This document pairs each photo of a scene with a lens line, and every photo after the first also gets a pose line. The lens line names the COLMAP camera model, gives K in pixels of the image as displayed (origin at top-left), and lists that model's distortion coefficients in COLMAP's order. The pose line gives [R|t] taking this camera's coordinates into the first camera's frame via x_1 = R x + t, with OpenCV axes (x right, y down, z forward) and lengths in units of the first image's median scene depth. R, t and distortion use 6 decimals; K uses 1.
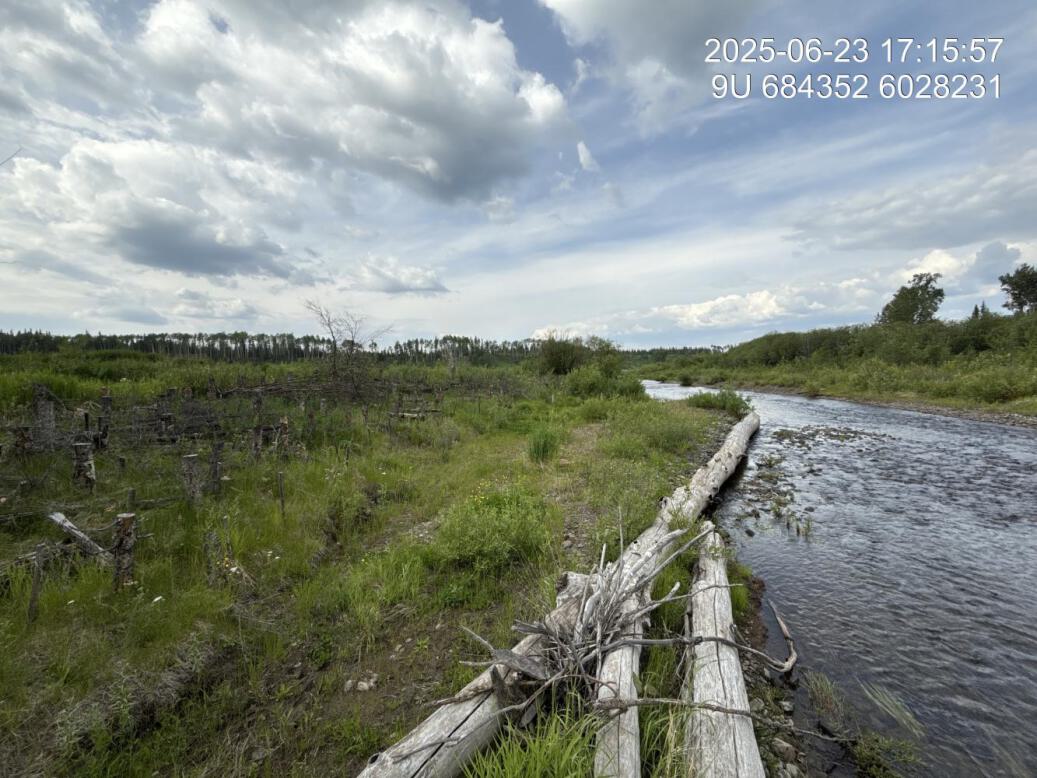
lens RADIAL K [[410.3, 0, 518.5], [0, 410.3, 387.1], [0, 0, 1]] dist [0.001159, 0.000003]
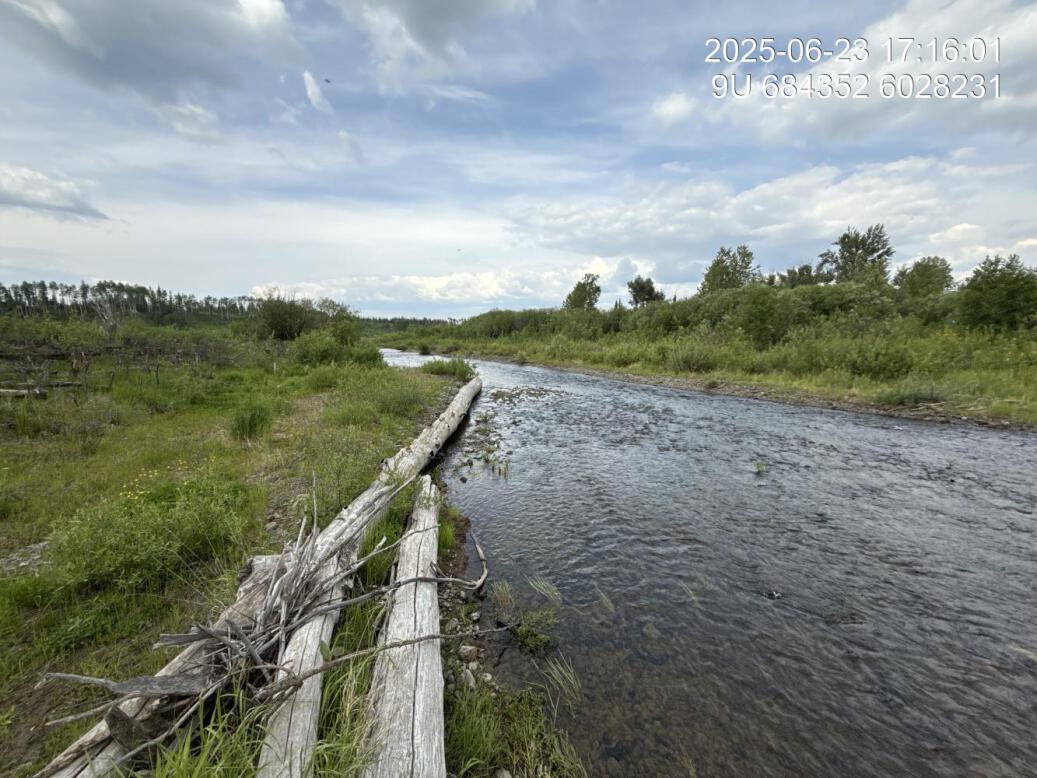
lens RADIAL K [[410.3, 0, 518.6], [0, 410.3, 384.9], [0, 0, 1]] dist [0.001159, 0.000003]
pose [[0.820721, -0.033523, 0.570344, 0.005500], [-0.006389, 0.997676, 0.067833, 0.001743], [-0.571293, -0.059316, 0.818600, 0.000207]]
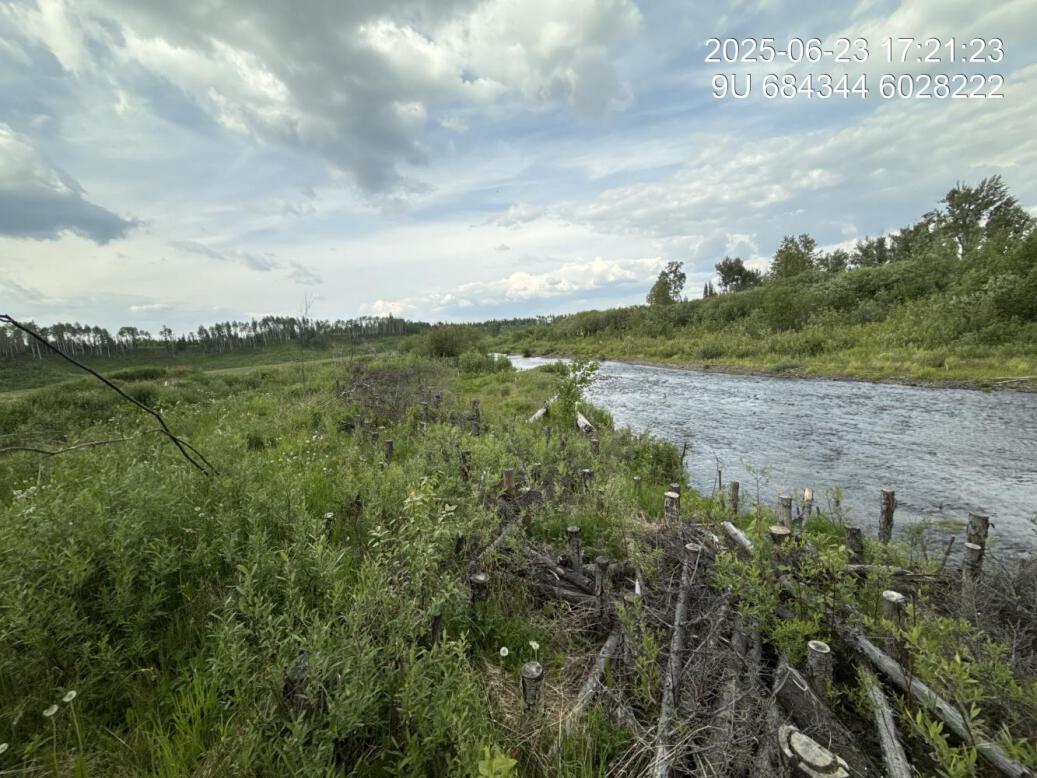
lens RADIAL K [[410.3, 0, 519.5], [0, 410.3, 389.8], [0, 0, 1]] dist [0.001159, 0.000003]
pose [[0.921445, -0.104053, 0.374316, -0.143473], [0.077449, 0.993326, 0.085472, -0.014891], [-0.380711, -0.049768, 0.923354, -0.256953]]
